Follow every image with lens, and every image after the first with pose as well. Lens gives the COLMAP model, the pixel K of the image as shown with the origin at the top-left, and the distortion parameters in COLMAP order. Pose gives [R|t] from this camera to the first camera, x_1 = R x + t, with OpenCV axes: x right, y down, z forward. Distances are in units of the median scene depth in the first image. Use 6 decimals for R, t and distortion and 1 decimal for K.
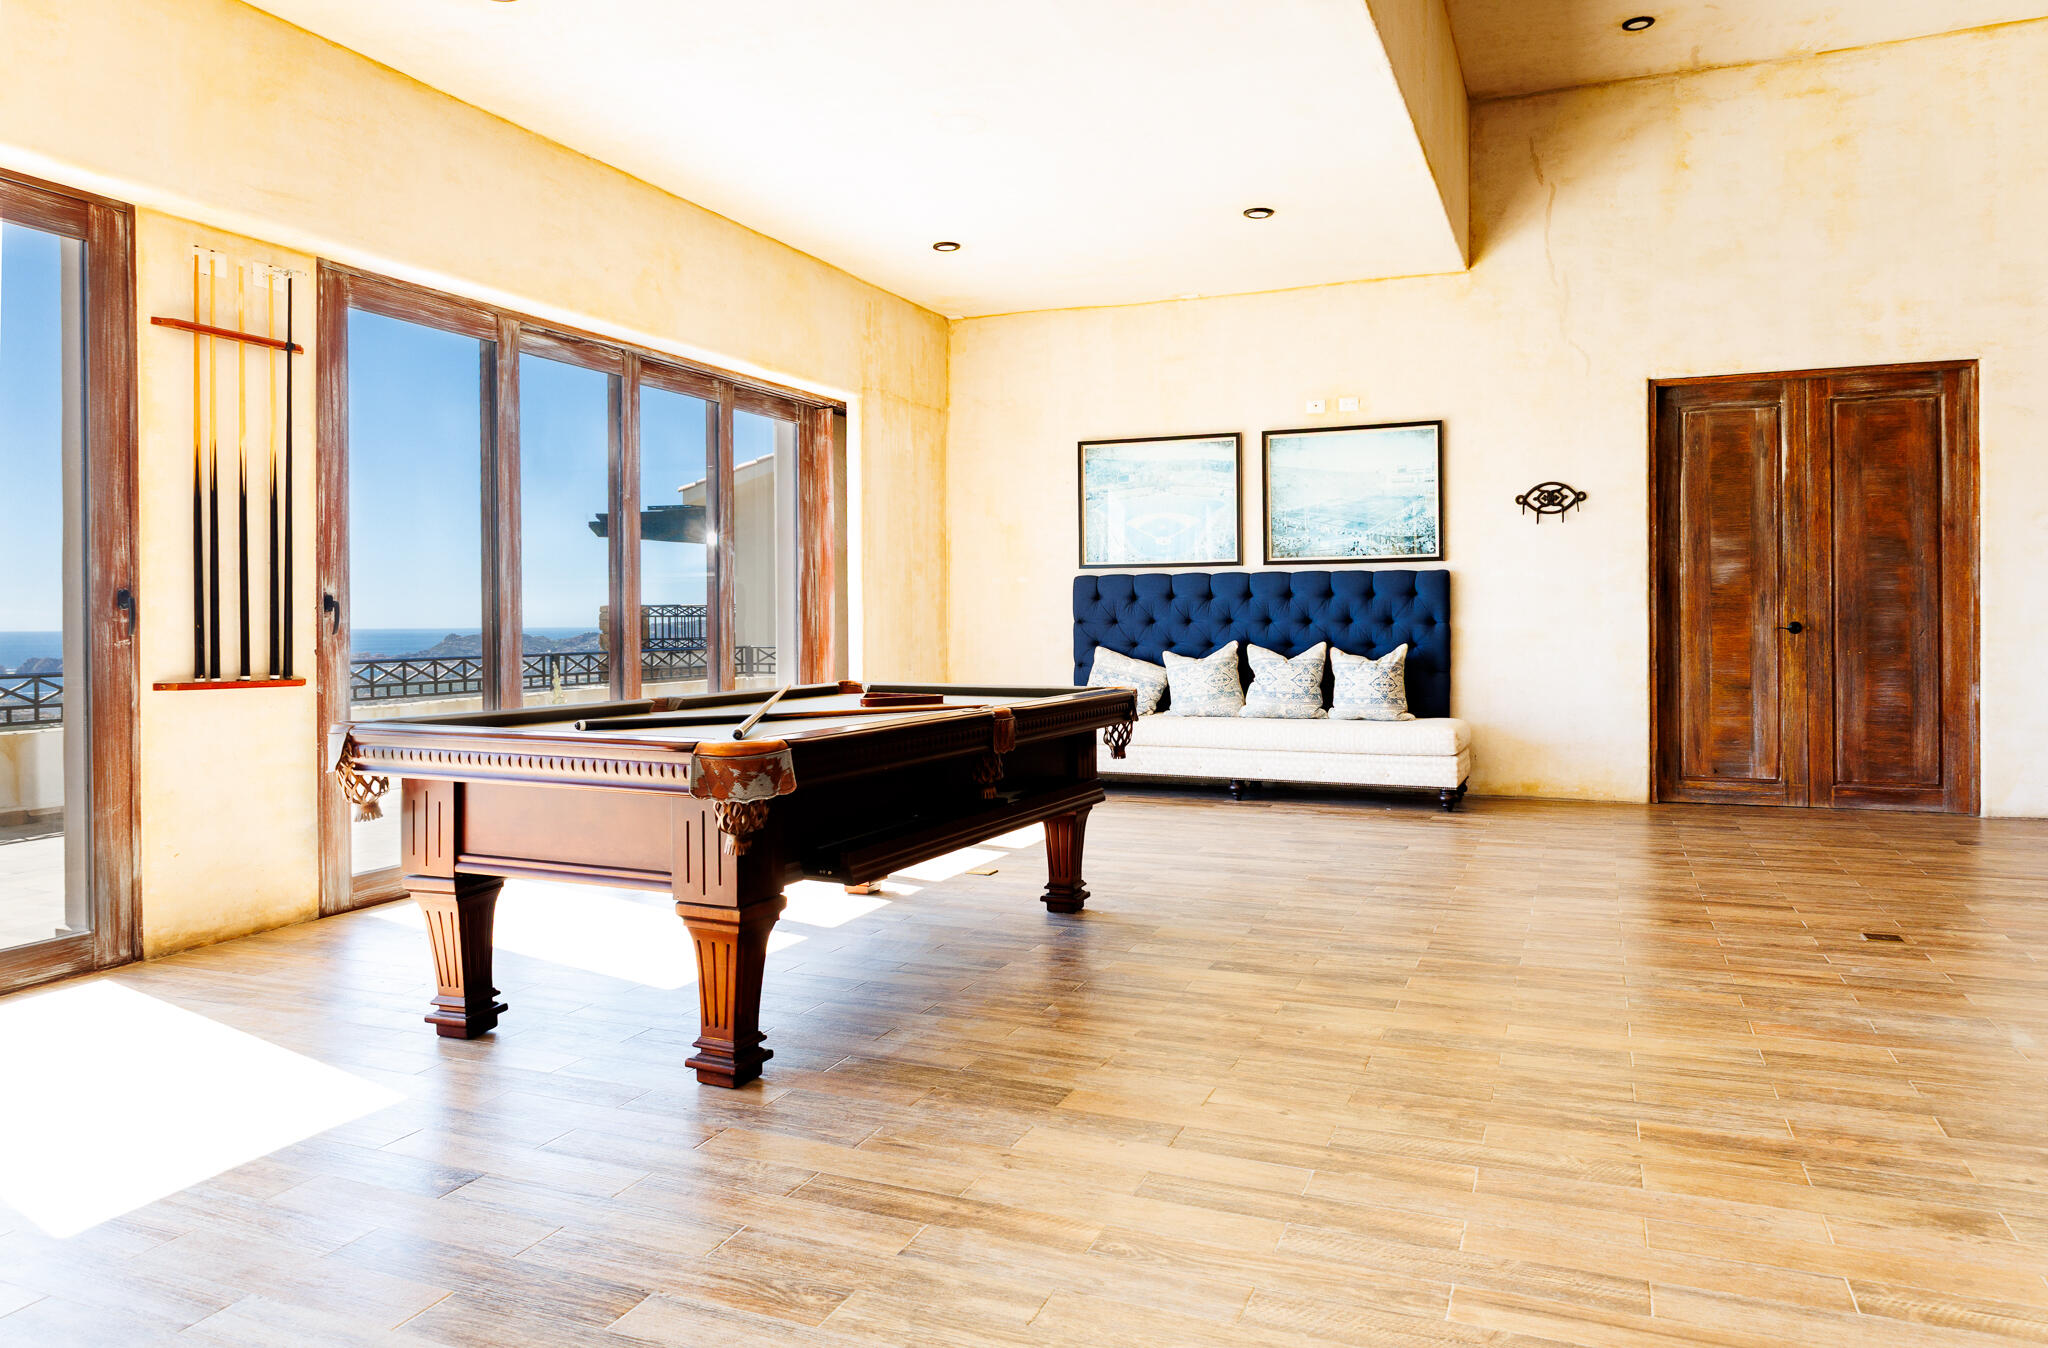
lens RADIAL K [[1381.6, 0, 1023.2], [0, 1381.6, 653.1], [0, 0, 1]] dist [-0.000831, 0.004134]
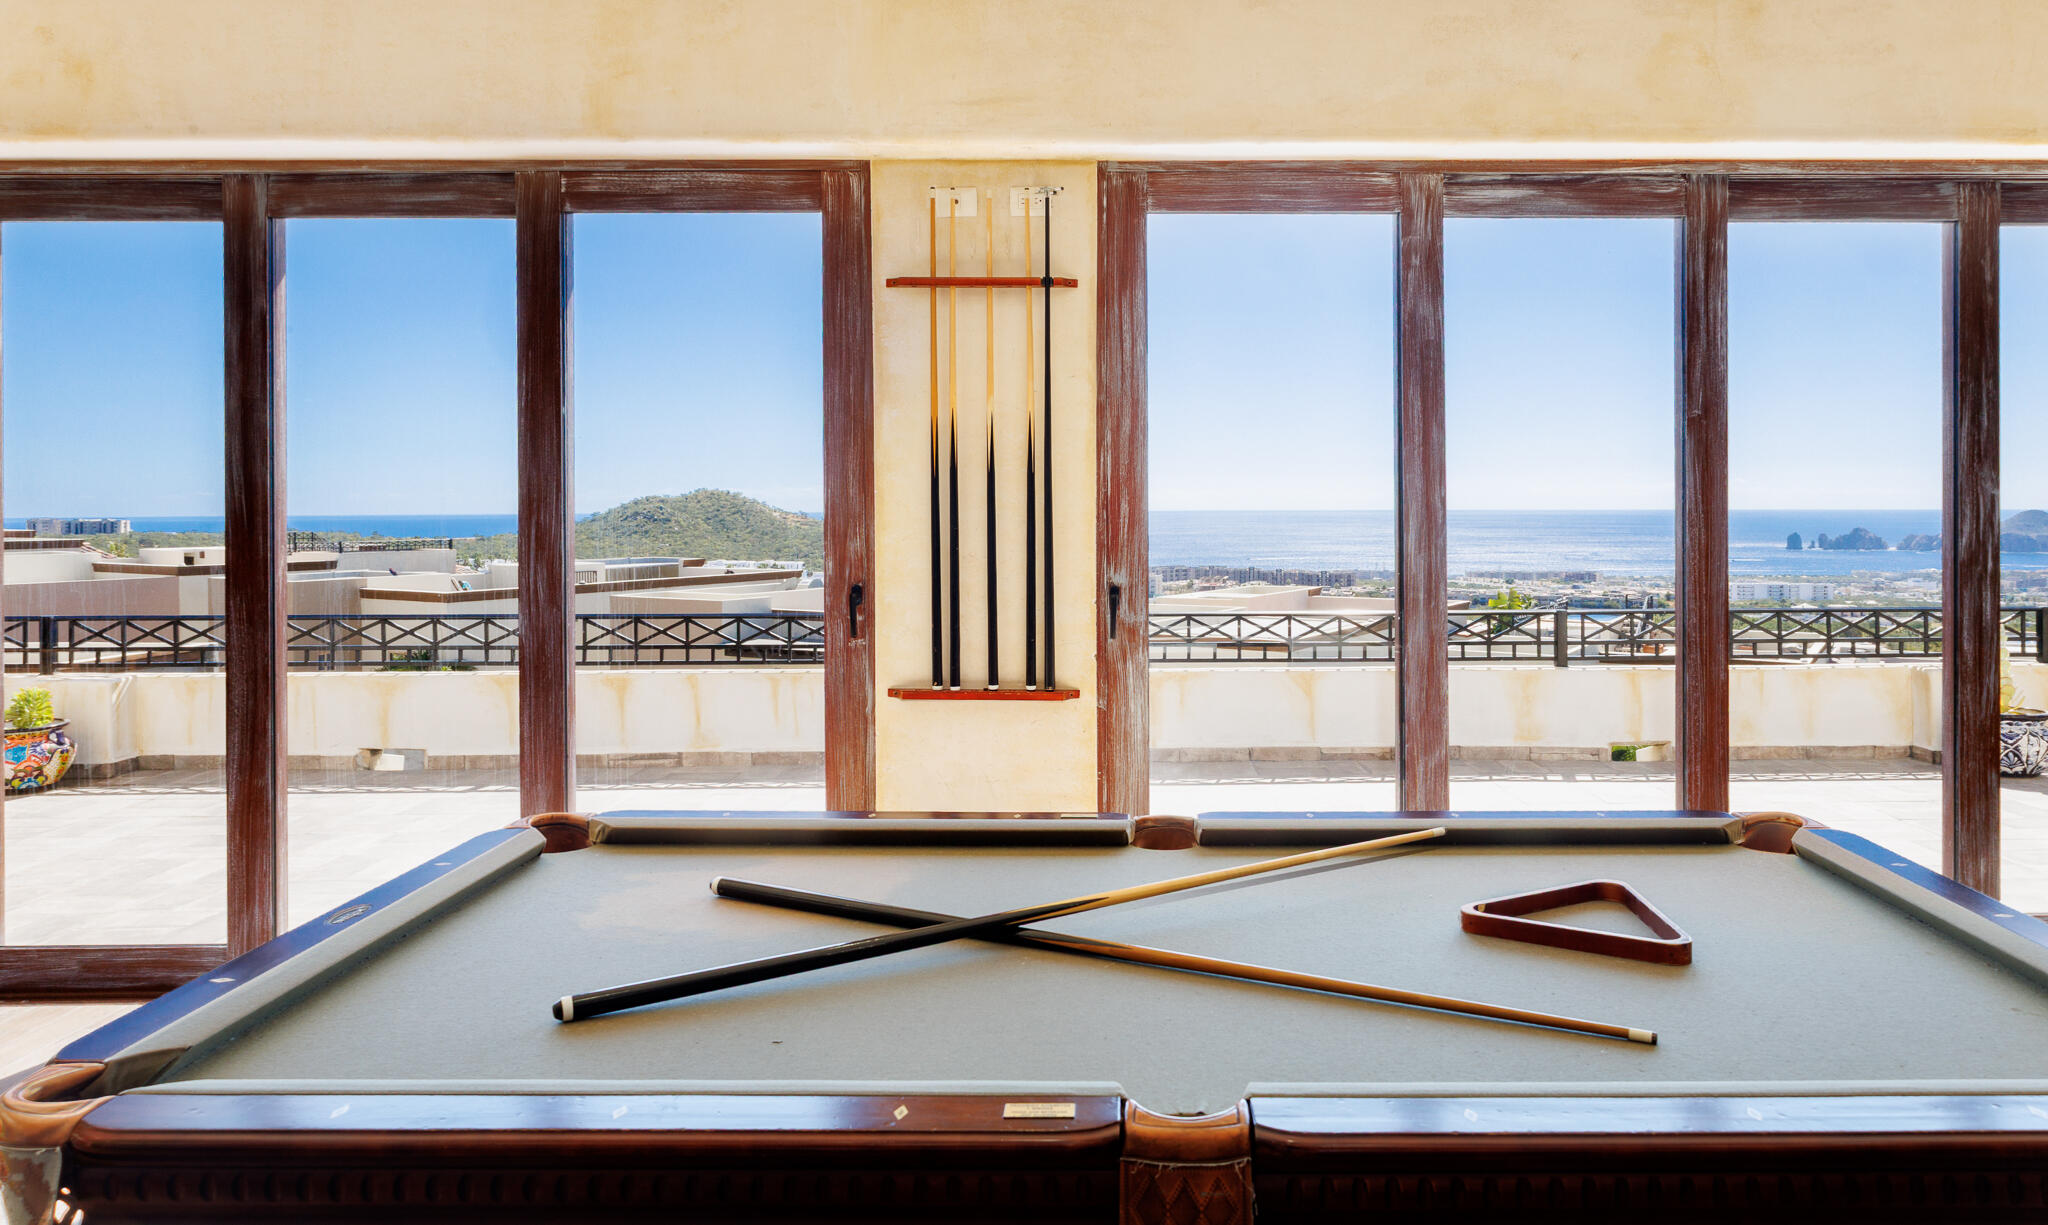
lens RADIAL K [[1393.3, 0, 1118.0], [0, 1393.3, 515.4], [0, 0, 1]] dist [-0.008697, 0.002890]
pose [[0.407162, 0.010802, -0.913292, 0.155451], [-0.019440, 0.999806, 0.003159, -0.059142], [0.913149, 0.016468, 0.407293, 0.472508]]
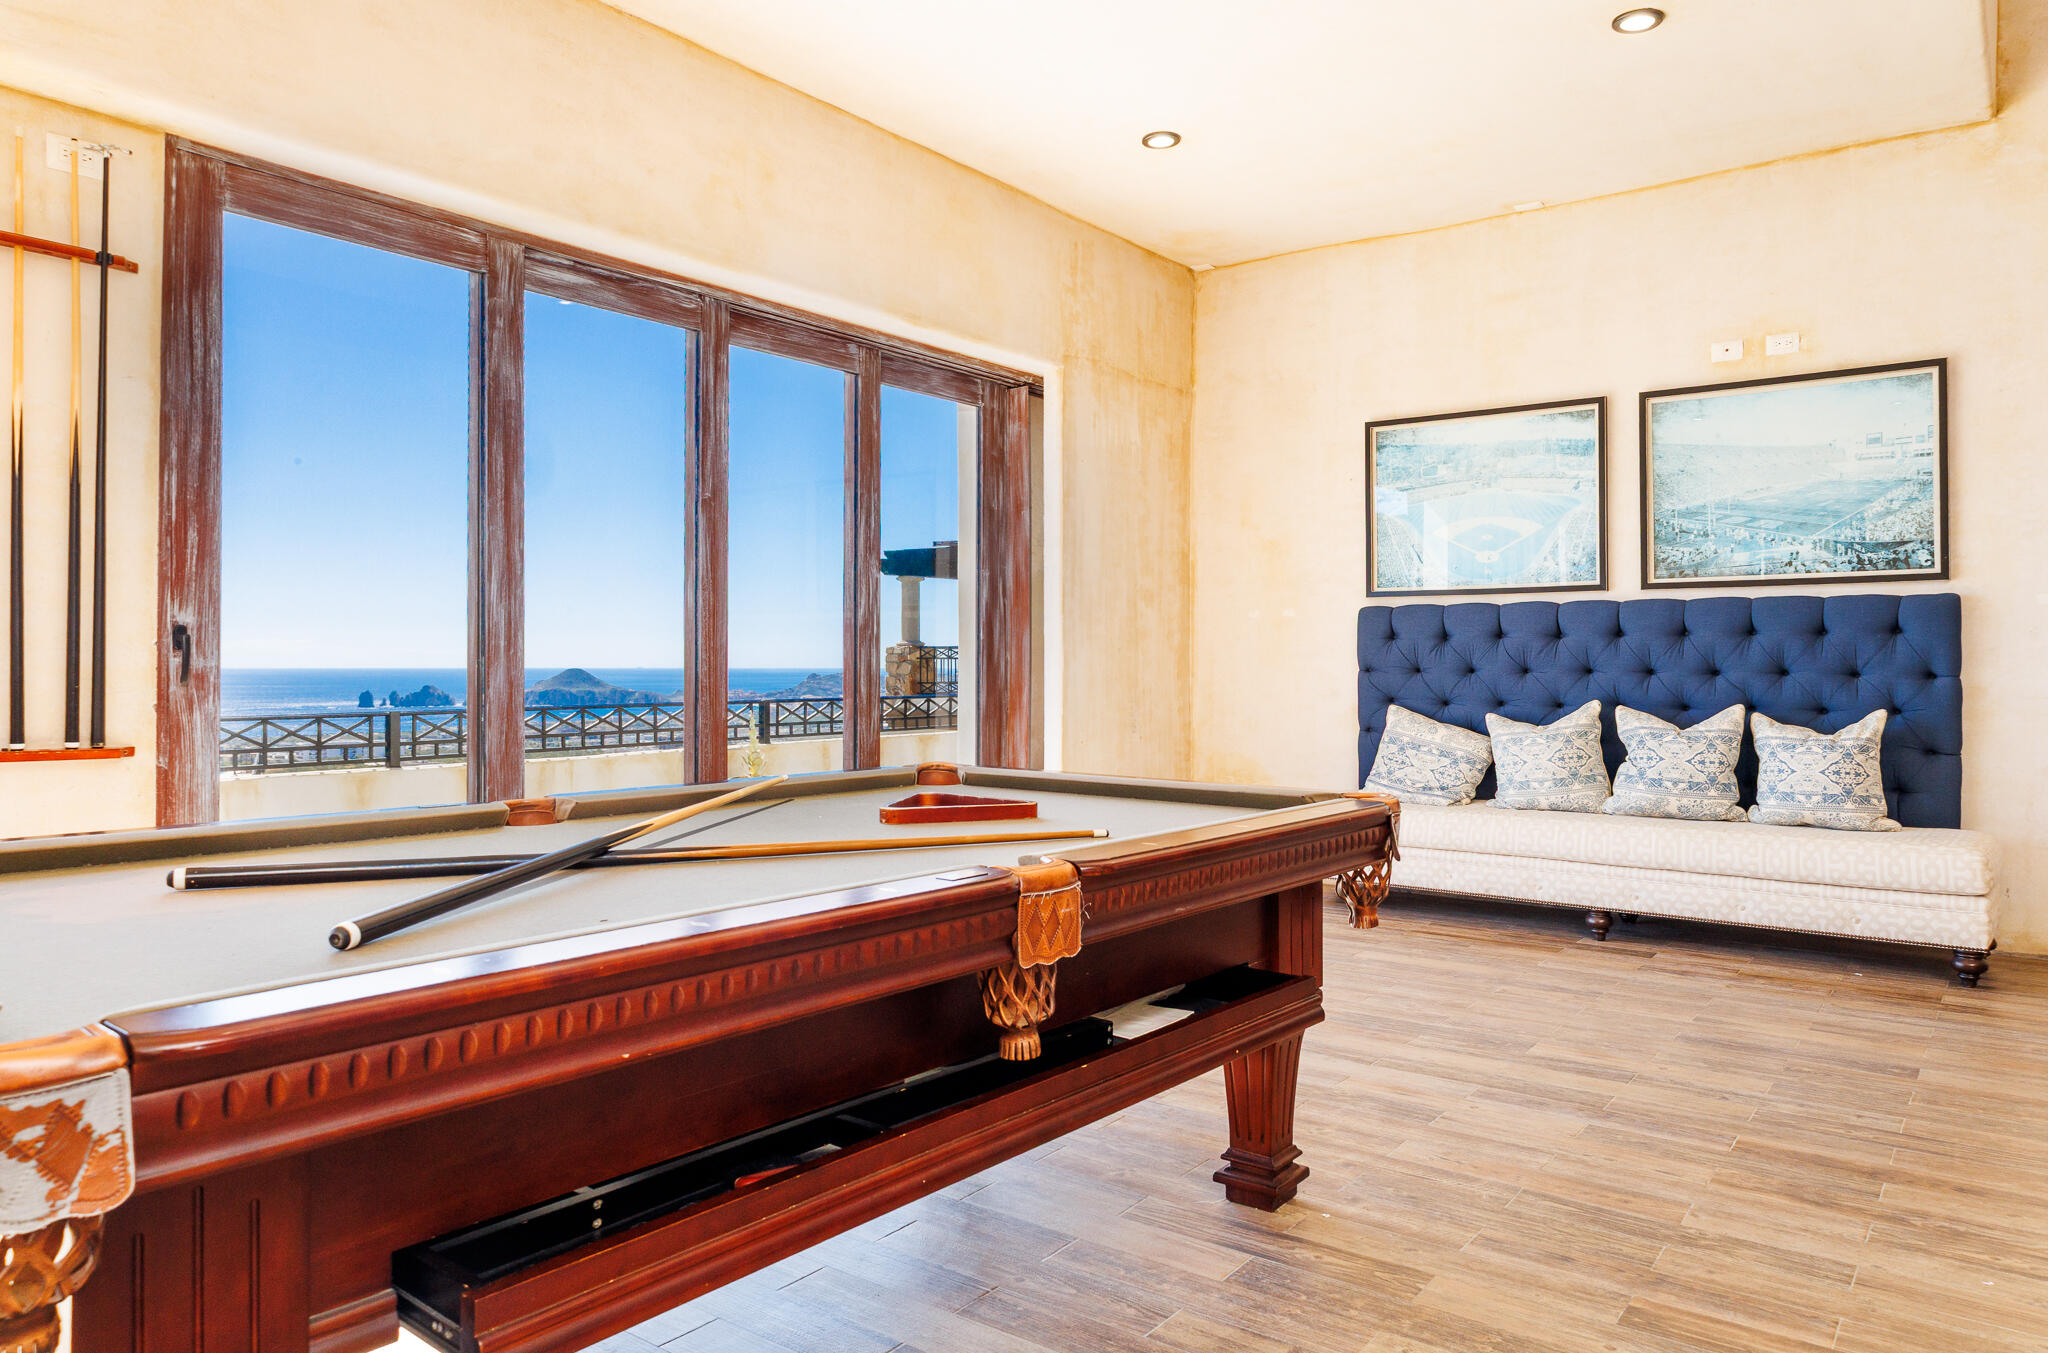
lens RADIAL K [[1381.6, 0, 1020.9], [0, 1381.6, 663.6], [0, 0, 1]] dist [-0.000831, 0.004134]
pose [[0.970425, 0.006800, -0.241306, 0.047456], [-0.012646, 0.999663, -0.022686, -0.008926], [0.241070, 0.025067, 0.970184, 0.303587]]
